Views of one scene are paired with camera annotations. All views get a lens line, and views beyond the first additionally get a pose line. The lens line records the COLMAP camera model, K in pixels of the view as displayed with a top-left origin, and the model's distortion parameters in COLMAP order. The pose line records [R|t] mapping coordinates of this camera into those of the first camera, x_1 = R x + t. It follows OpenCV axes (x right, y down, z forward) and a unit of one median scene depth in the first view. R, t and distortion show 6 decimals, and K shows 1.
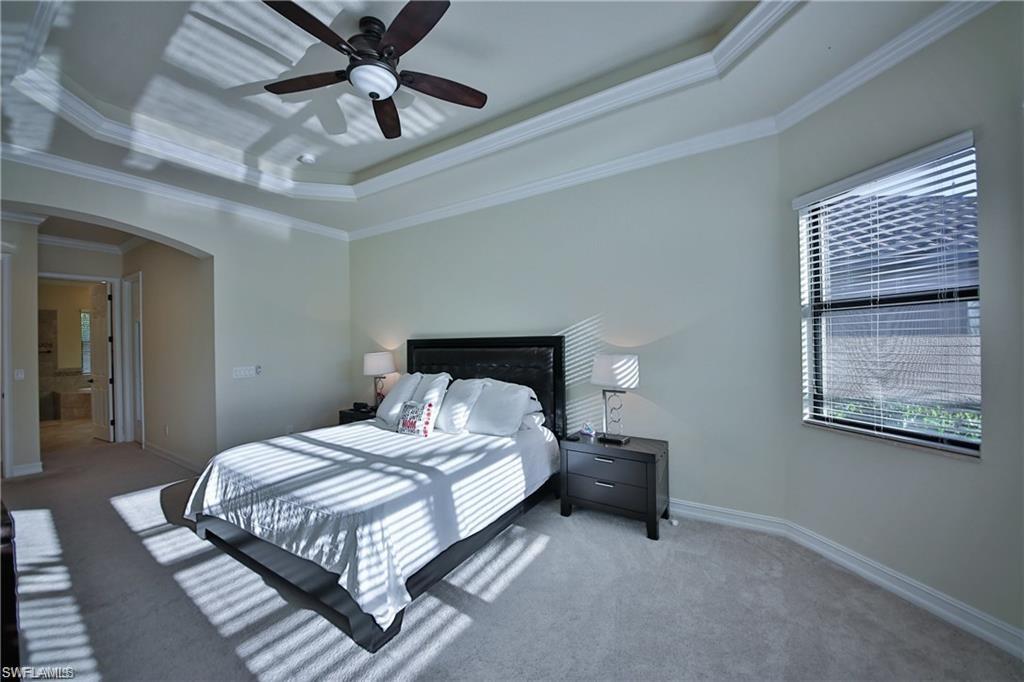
lens RADIAL K [[379.8, 0, 512.0], [0, 379.8, 341.0], [0, 0, 1]] dist [-0.014849, -0.000235]
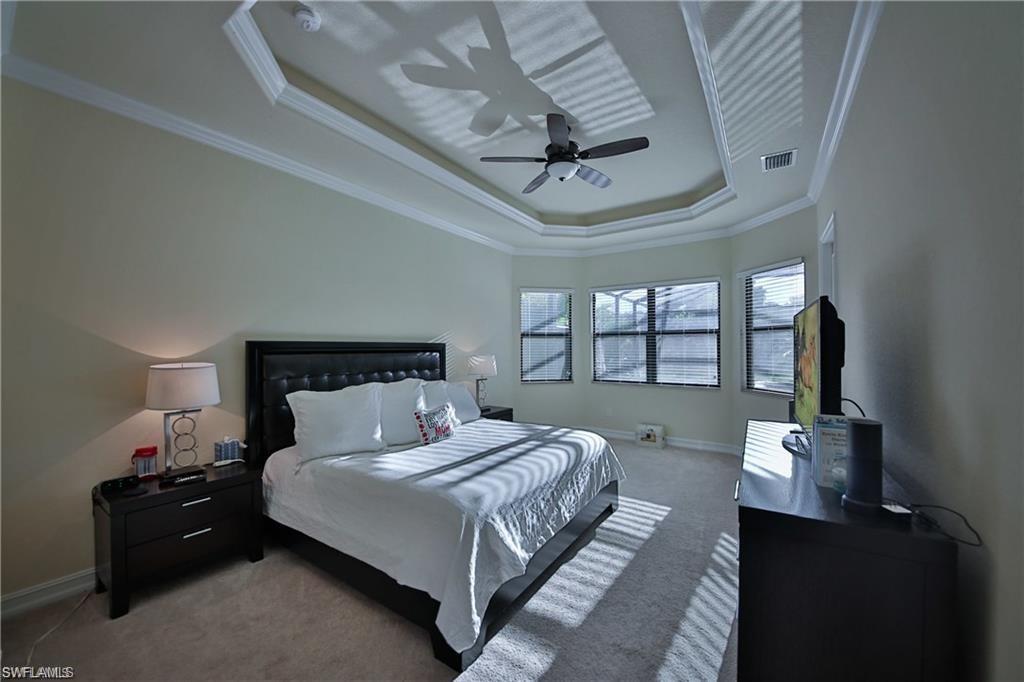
lens RADIAL K [[376.4, 0, 512.0], [0, 376.4, 341.0], [0, 0, 1]] dist [-0.000087, 0.000017]
pose [[0.025775, 0.032169, 0.999150, -1.483834], [-0.001205, 0.999482, -0.032148, 0.024830], [-0.999667, -0.000376, 0.025800, 0.943979]]
